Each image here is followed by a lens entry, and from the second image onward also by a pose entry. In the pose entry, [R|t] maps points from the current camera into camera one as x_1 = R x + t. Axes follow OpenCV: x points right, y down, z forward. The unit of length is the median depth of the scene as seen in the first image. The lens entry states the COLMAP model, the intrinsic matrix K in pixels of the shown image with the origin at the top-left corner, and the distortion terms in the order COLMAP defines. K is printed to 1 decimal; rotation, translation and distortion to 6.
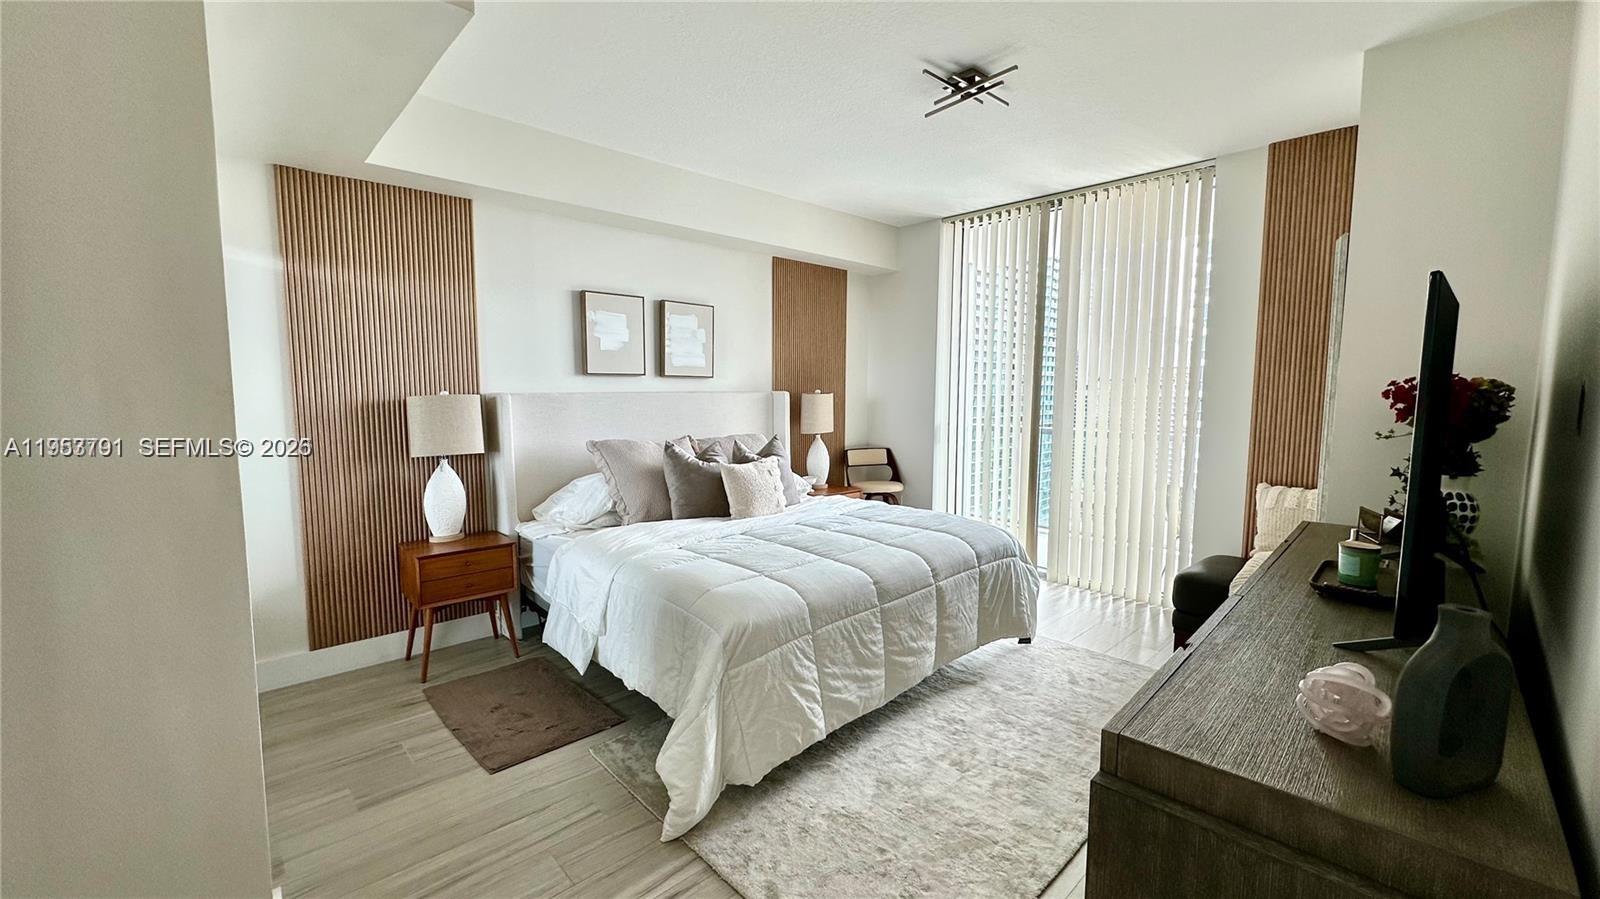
lens RADIAL K [[636.1, 0, 801.7], [0, 636.1, 449.5], [0, 0, 1]] dist [-0.004101, -0.000084]
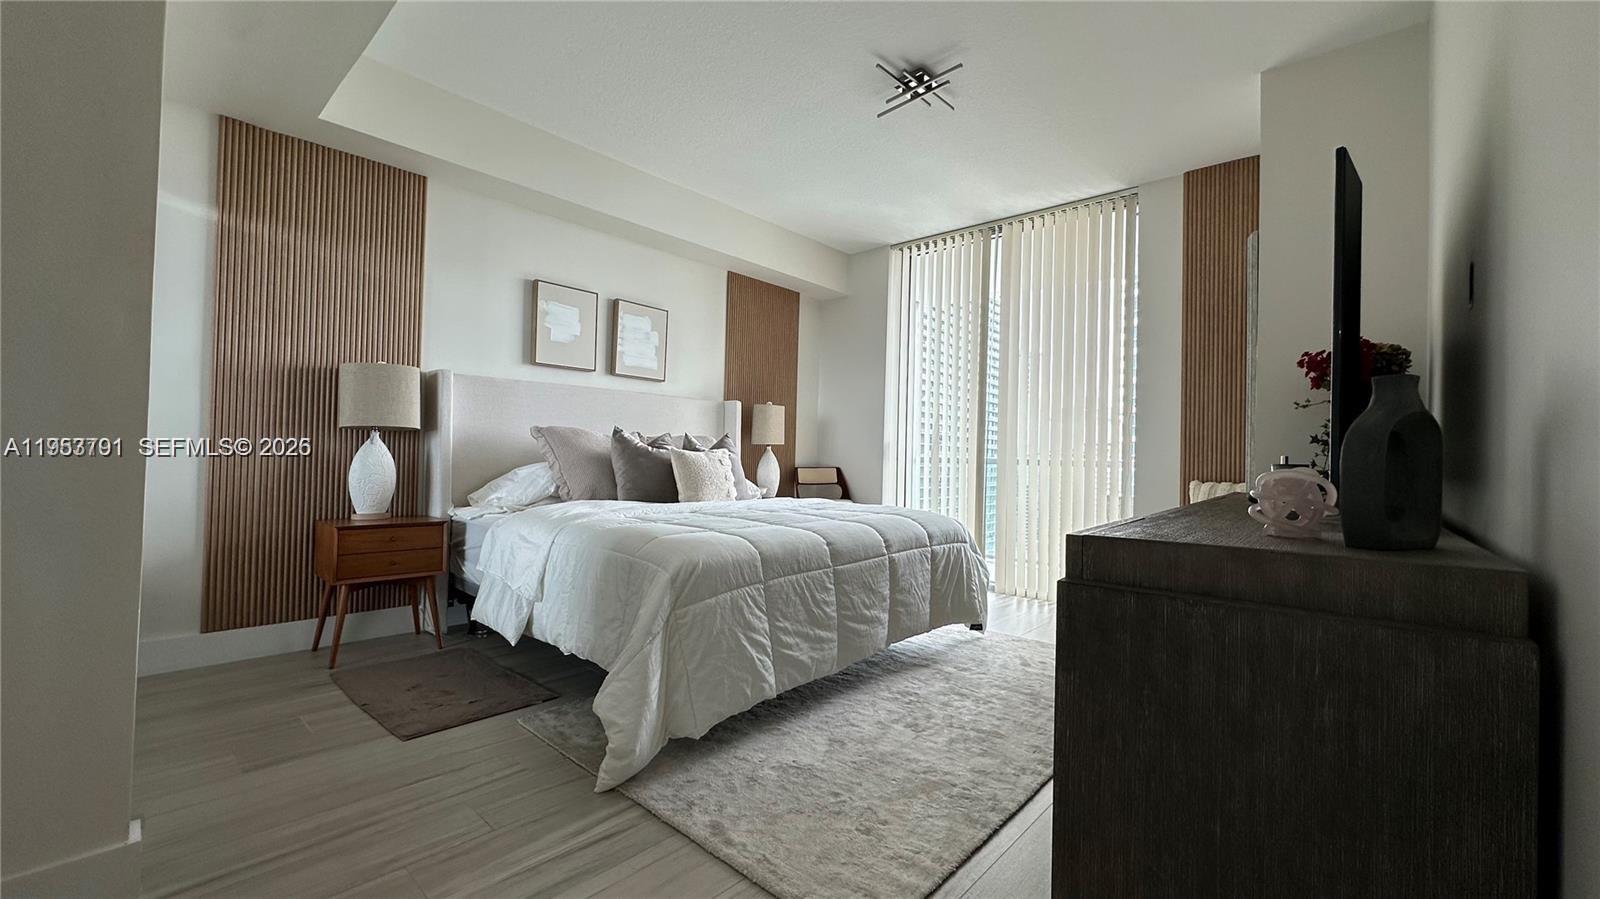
lens RADIAL K [[636.1, 0, 801.9], [0, 636.1, 449.1], [0, 0, 1]] dist [-0.004101, -0.000084]
pose [[0.996401, 0.021865, 0.081895, -0.007413], [-0.012851, 0.993957, -0.109016, 0.146080], [-0.083784, 0.107571, 0.990661, 0.013440]]
